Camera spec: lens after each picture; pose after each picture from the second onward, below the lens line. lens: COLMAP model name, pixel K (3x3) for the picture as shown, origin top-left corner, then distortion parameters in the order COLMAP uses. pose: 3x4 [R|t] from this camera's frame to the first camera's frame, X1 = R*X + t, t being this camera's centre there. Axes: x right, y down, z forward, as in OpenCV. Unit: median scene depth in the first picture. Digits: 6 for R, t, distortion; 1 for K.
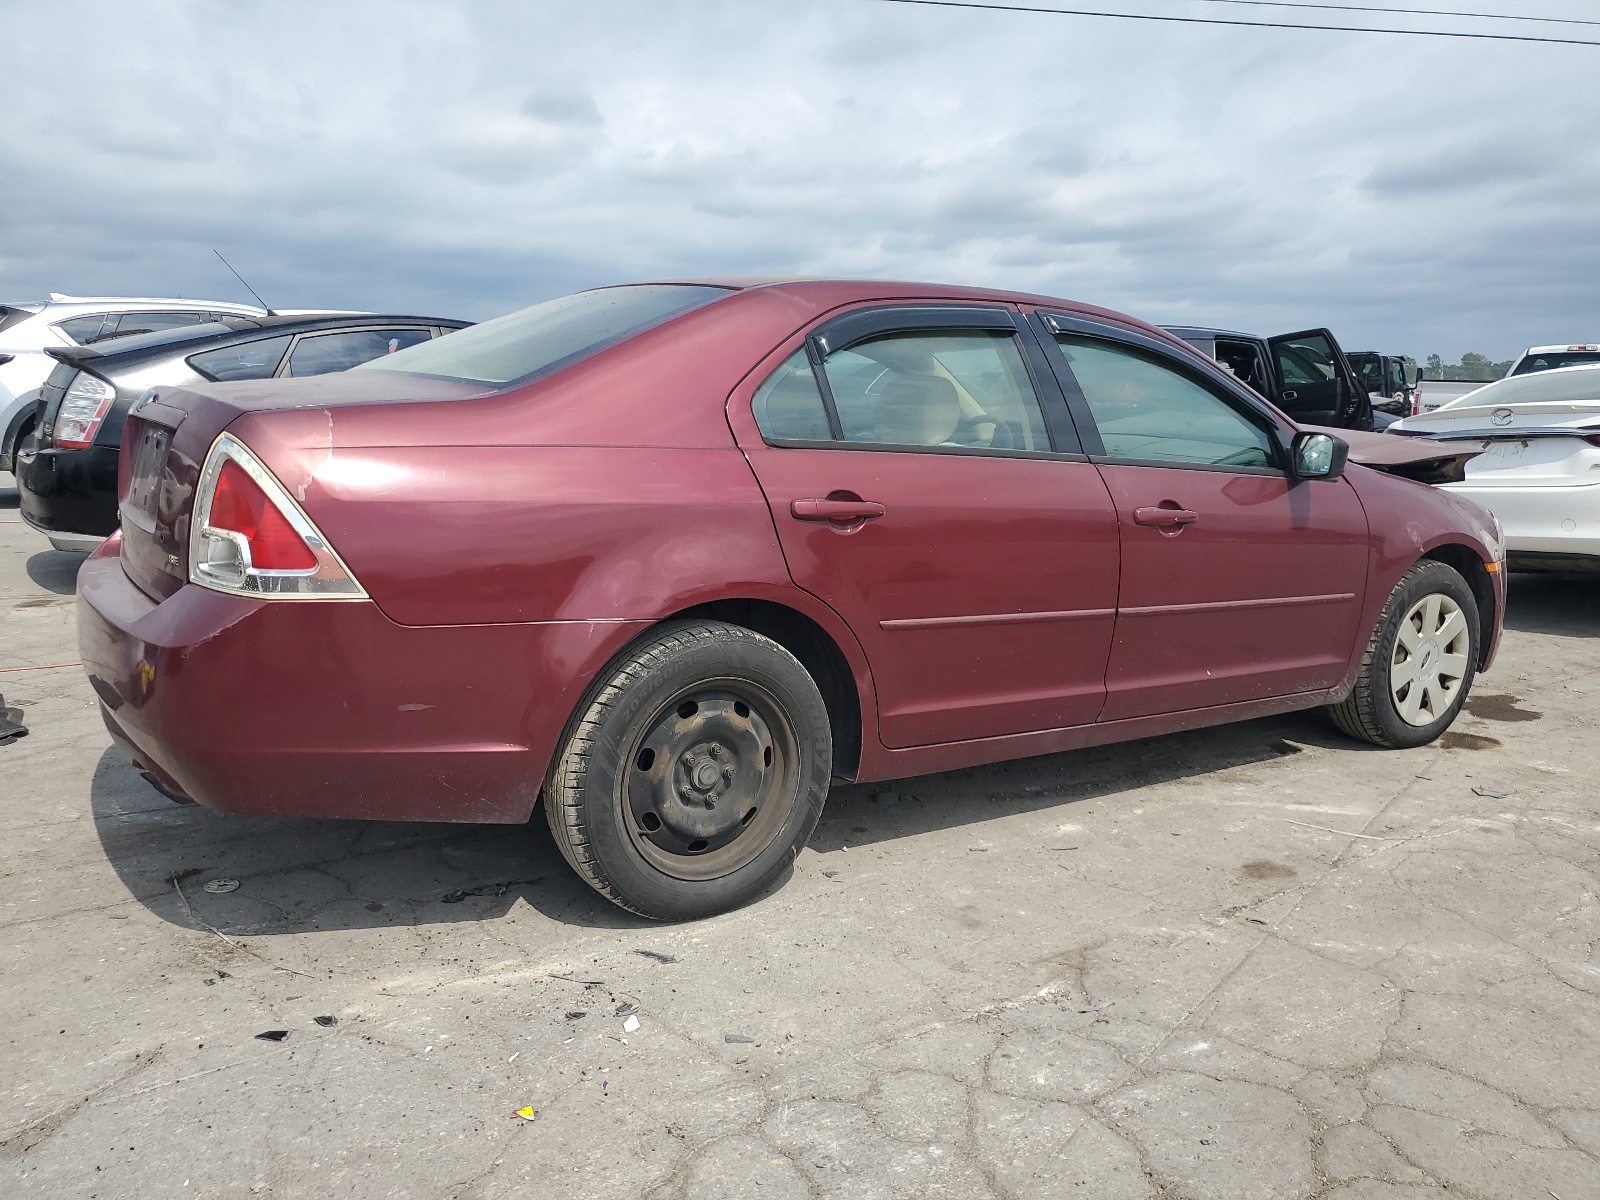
lens RADIAL K [[1263.2, 0, 797.2], [0, 1263.2, 600.7], [0, 0, 1]] dist [-0.003871, 0.036418]
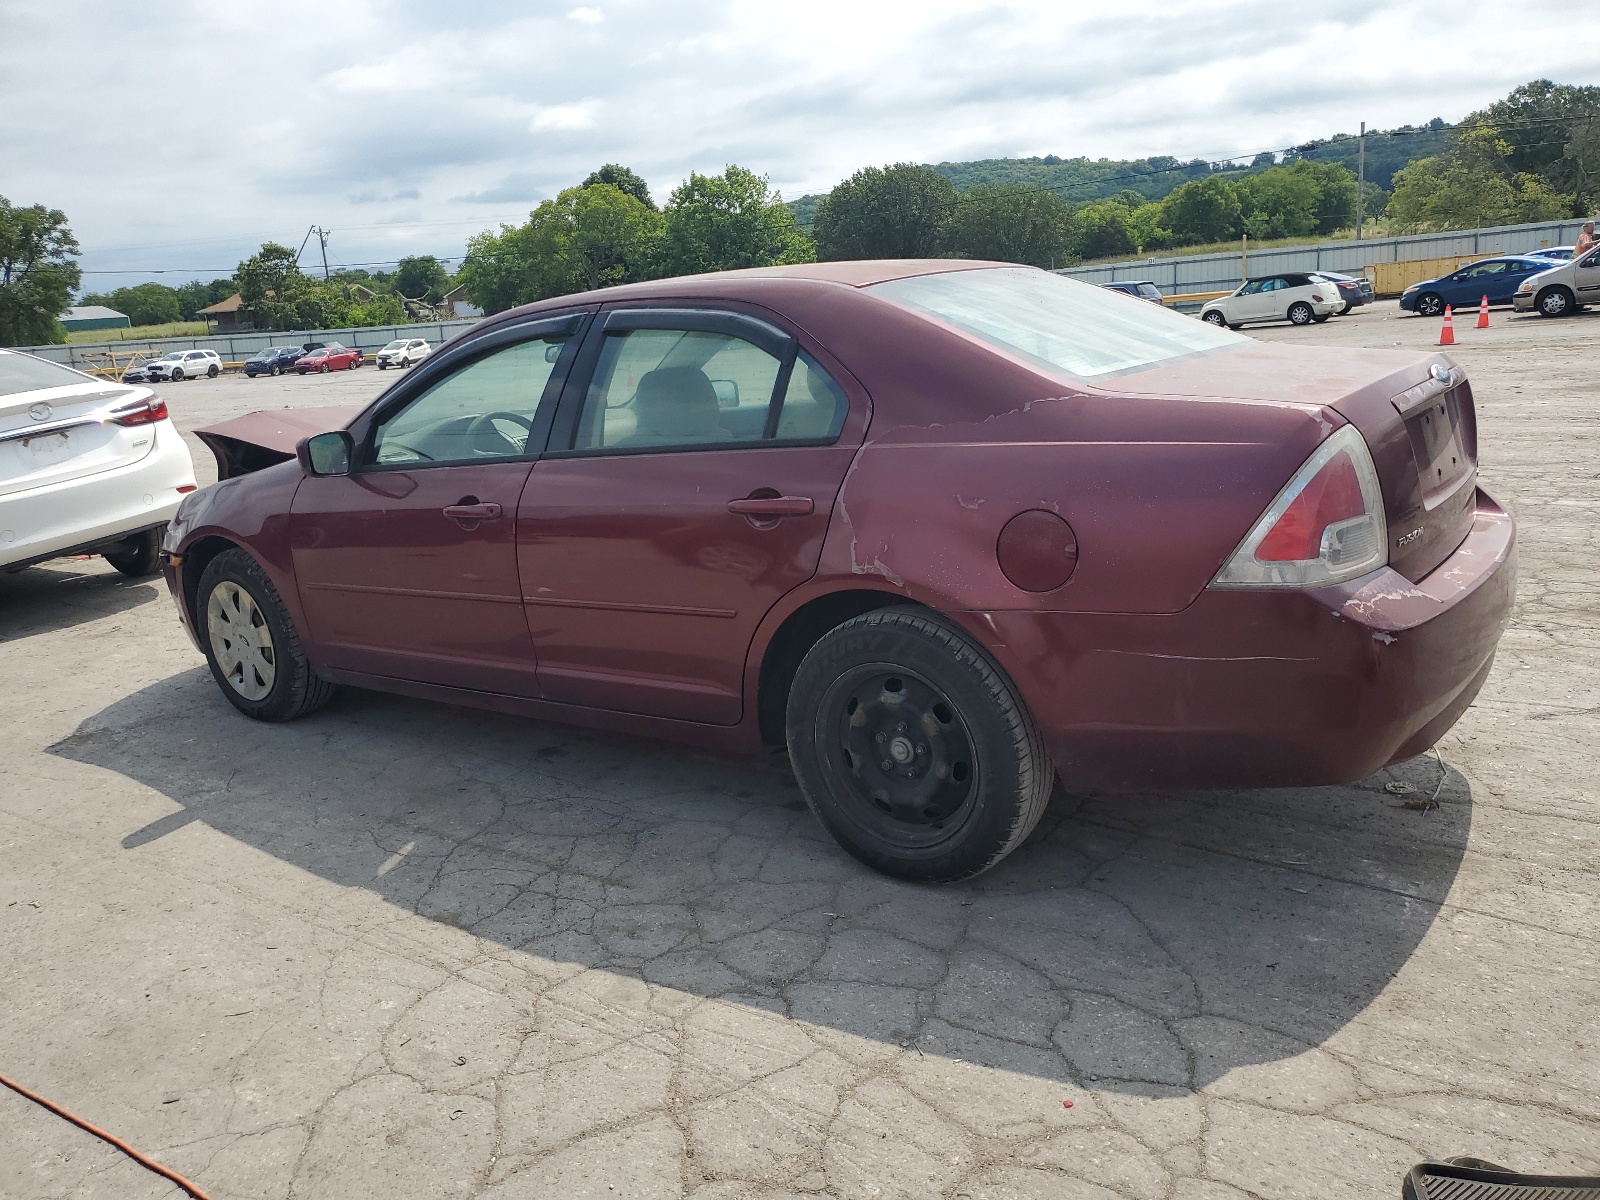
lens RADIAL K [[1263.2, 0, 797.2], [0, 1263.2, 600.7], [0, 0, 1]] dist [-0.003871, 0.036418]
pose [[-0.356822, -0.221072, 0.907637, -1.392461], [0.222475, 0.923530, 0.312406, -0.454847], [-0.907294, 0.313400, -0.280353, 1.944473]]
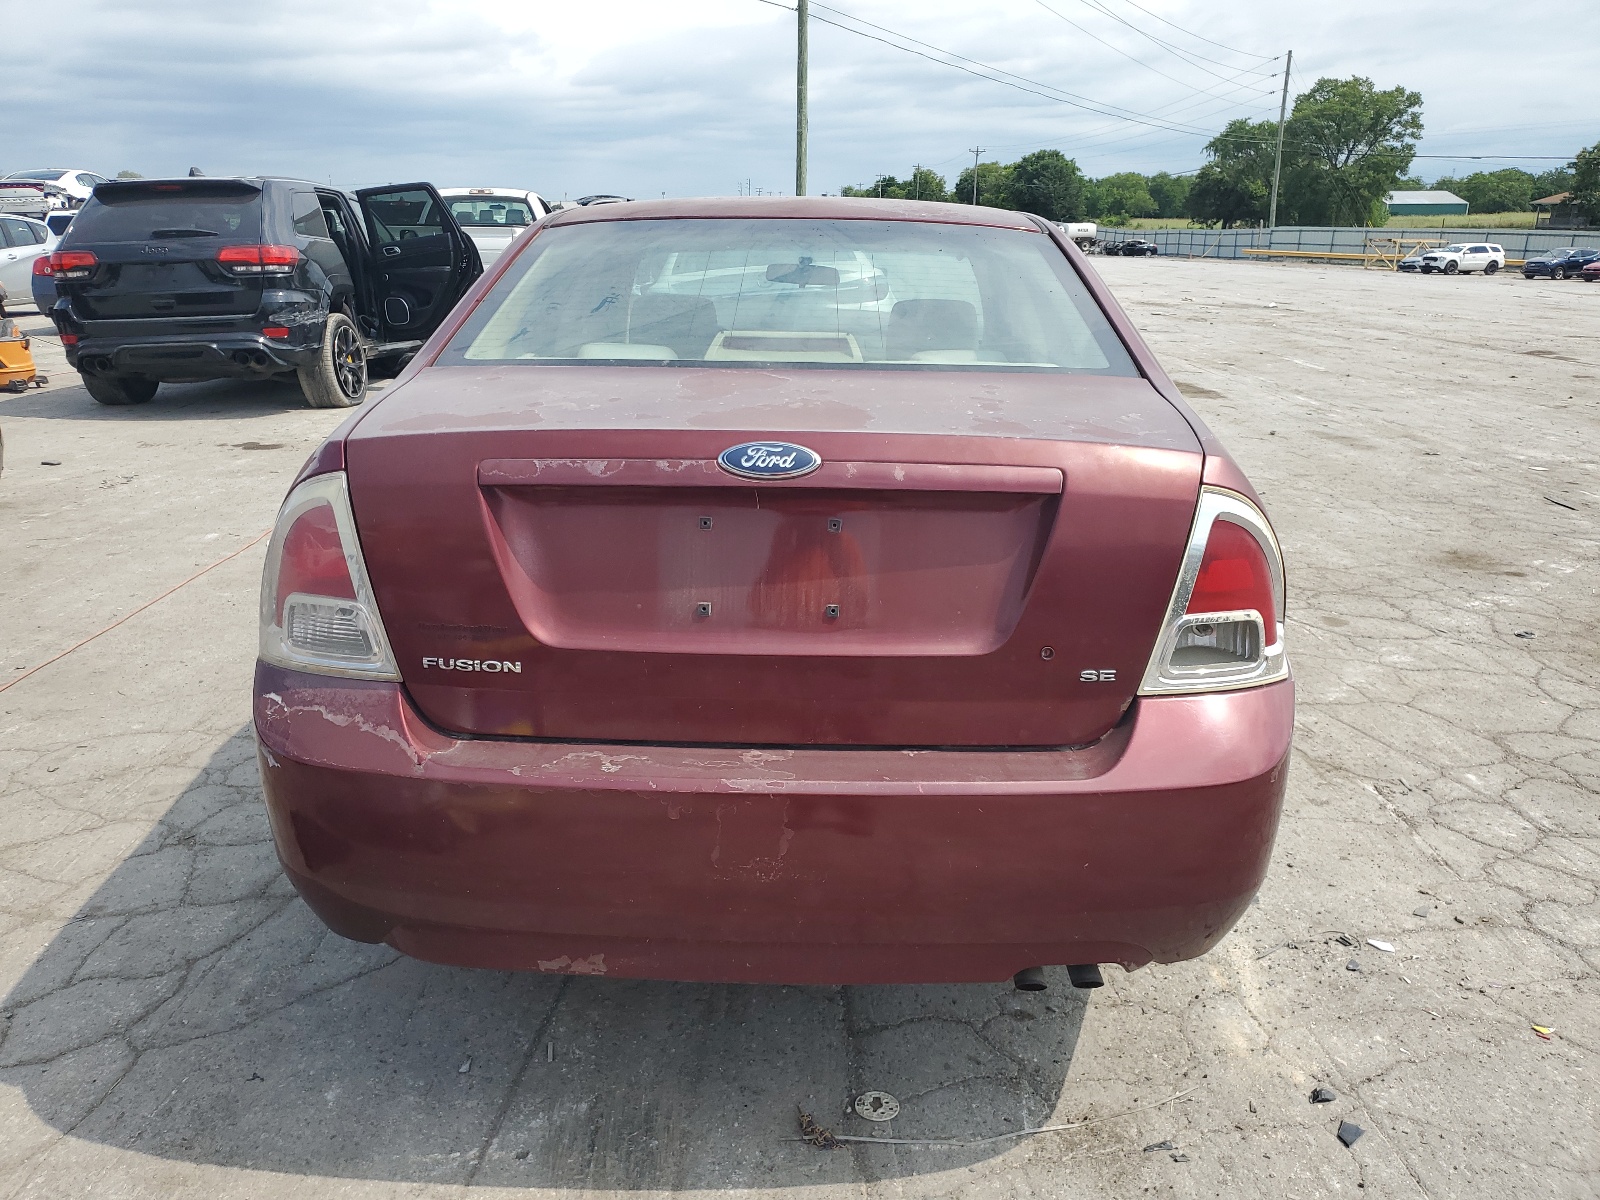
lens RADIAL K [[1263.2, 0, 797.2], [0, 1263.2, 600.7], [0, 0, 1]] dist [-0.003871, 0.036418]
pose [[0.569930, -0.254157, 0.781399, -1.069629], [0.146964, 0.967157, 0.207386, -0.230770], [-0.808444, -0.003358, 0.588564, 0.675332]]
